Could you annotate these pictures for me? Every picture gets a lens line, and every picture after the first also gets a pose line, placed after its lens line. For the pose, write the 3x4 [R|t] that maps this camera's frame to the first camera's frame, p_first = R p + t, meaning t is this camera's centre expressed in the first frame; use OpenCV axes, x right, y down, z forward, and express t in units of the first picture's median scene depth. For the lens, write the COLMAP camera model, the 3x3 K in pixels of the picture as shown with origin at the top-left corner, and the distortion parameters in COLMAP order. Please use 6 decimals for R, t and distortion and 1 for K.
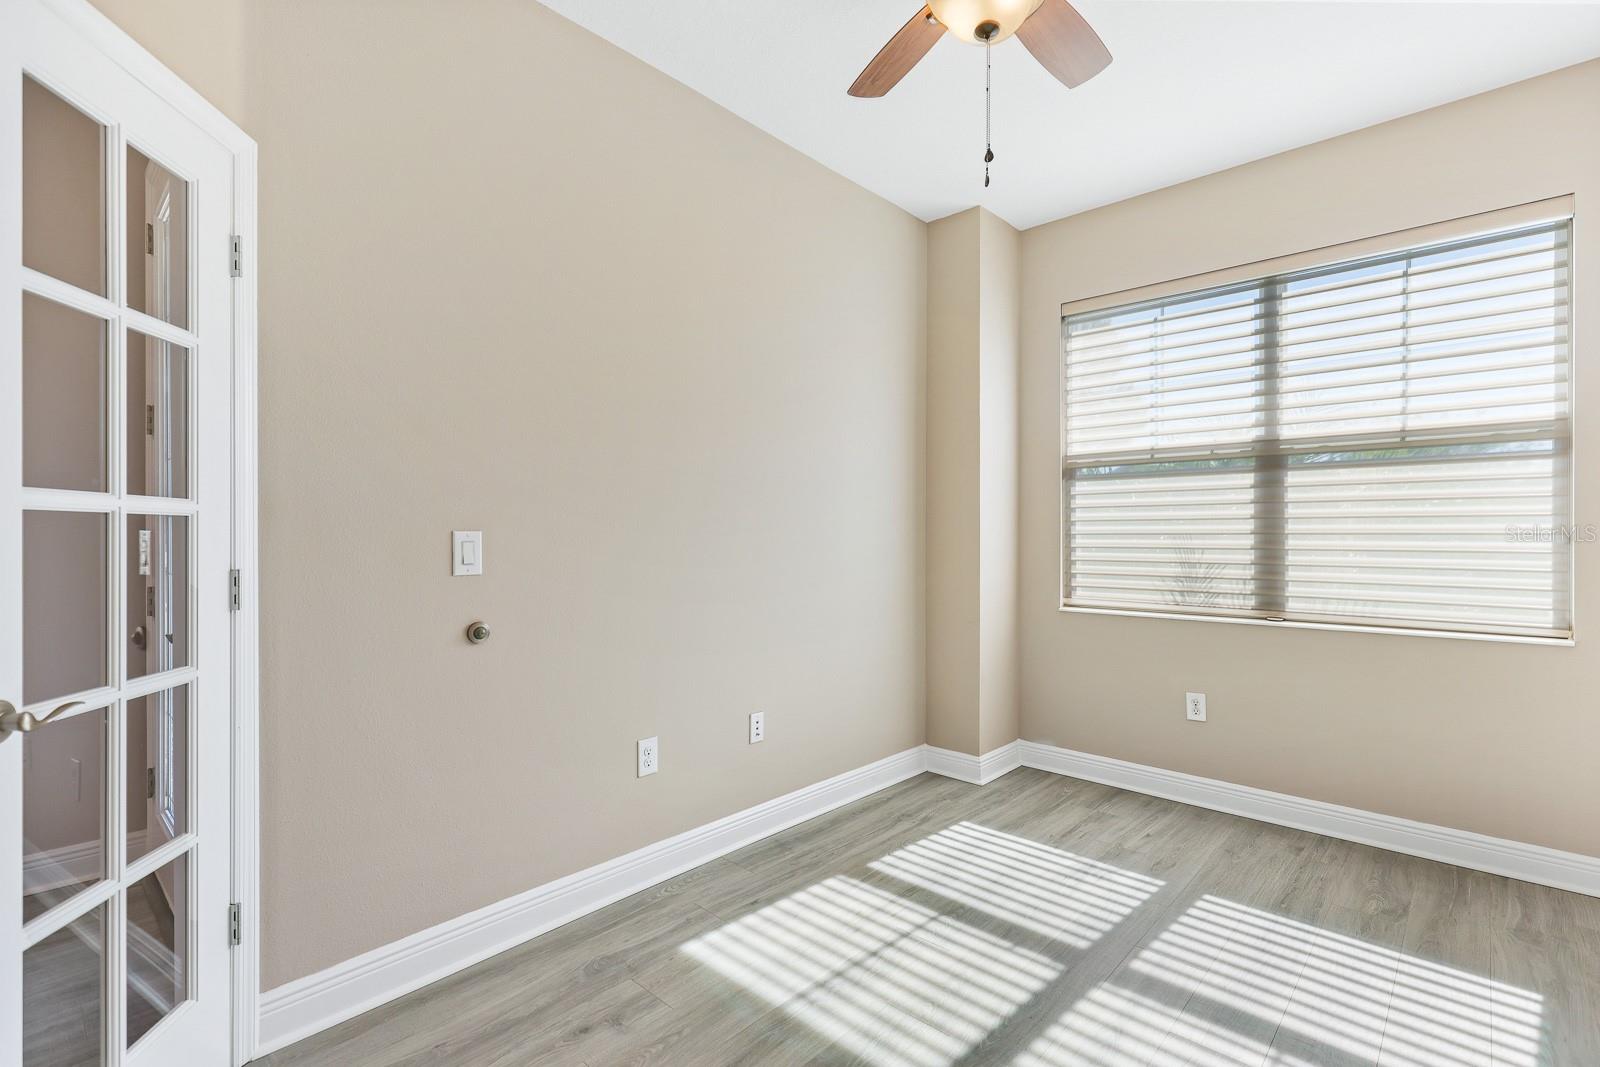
lens RADIAL K [[745.4, 0, 803.2], [0, 745.4, 538.6], [0, 0, 1]] dist [-0.002120, 0.000040]
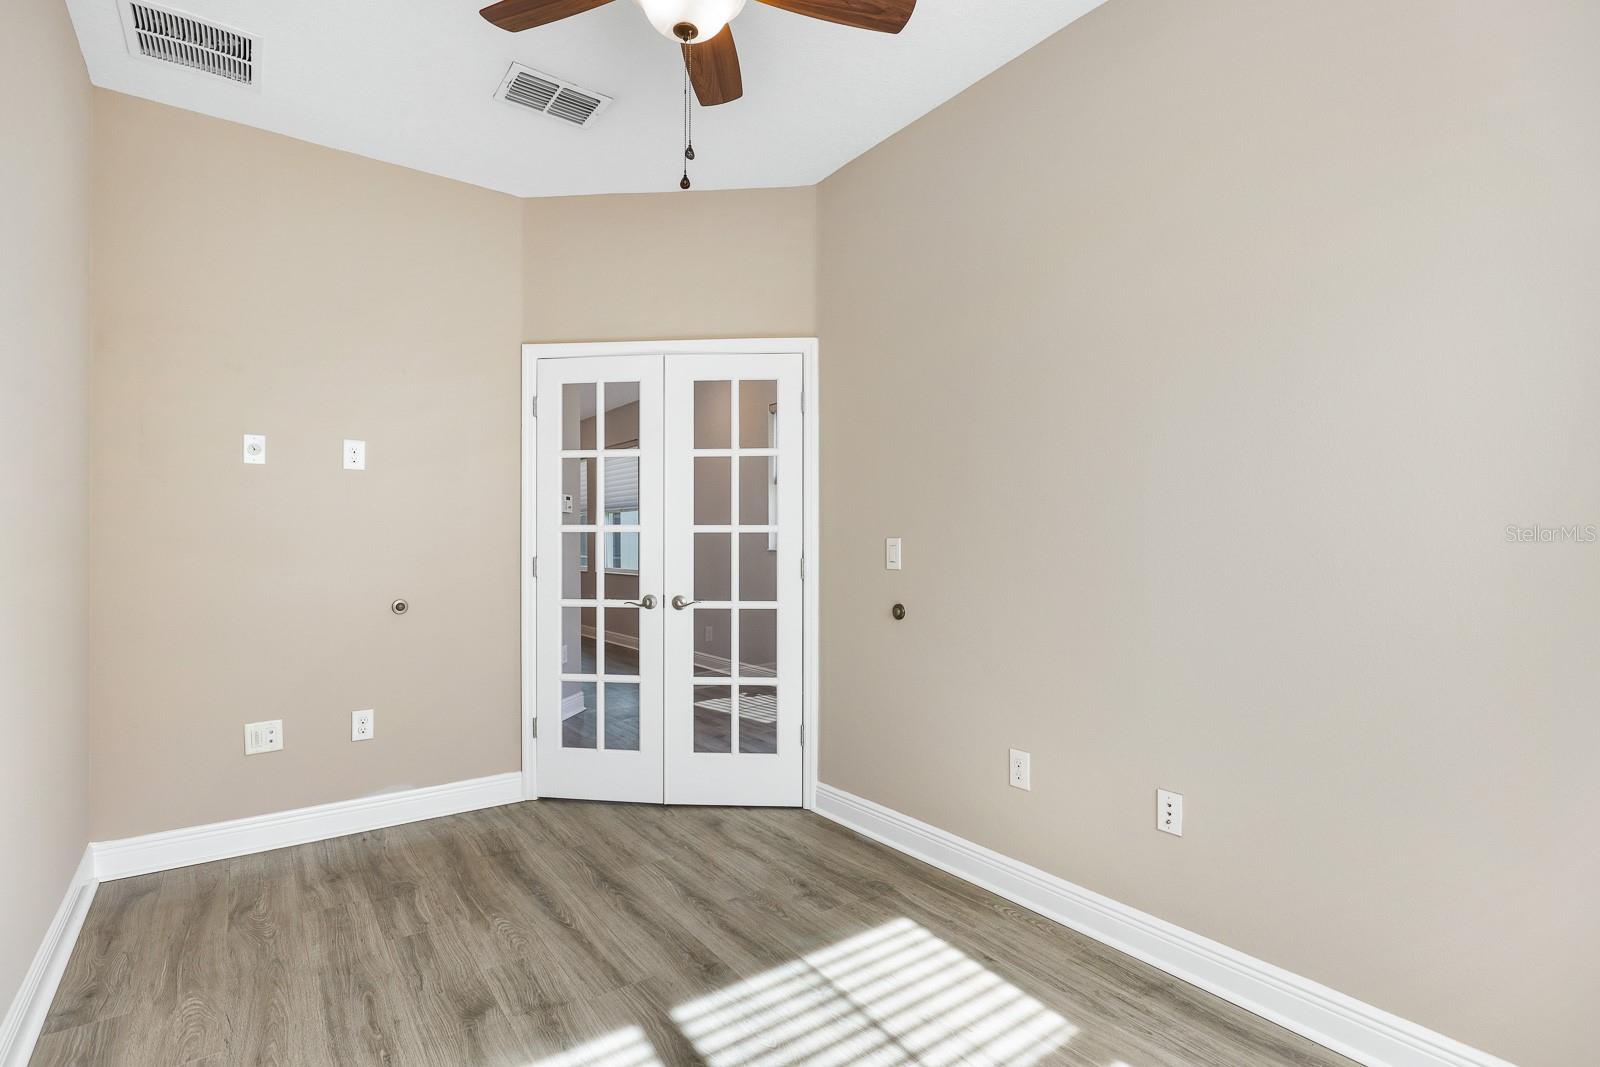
lens RADIAL K [[770.3, 0, 802.5], [0, 770.3, 541.3], [0, 0, 1]] dist [-0.000641, 0.001649]
pose [[-0.195103, 0.001318, -0.980782, 0.971243], [-0.004032, 0.999990, 0.002146, -0.006659], [0.980774, 0.004373, -0.195096, 1.070574]]
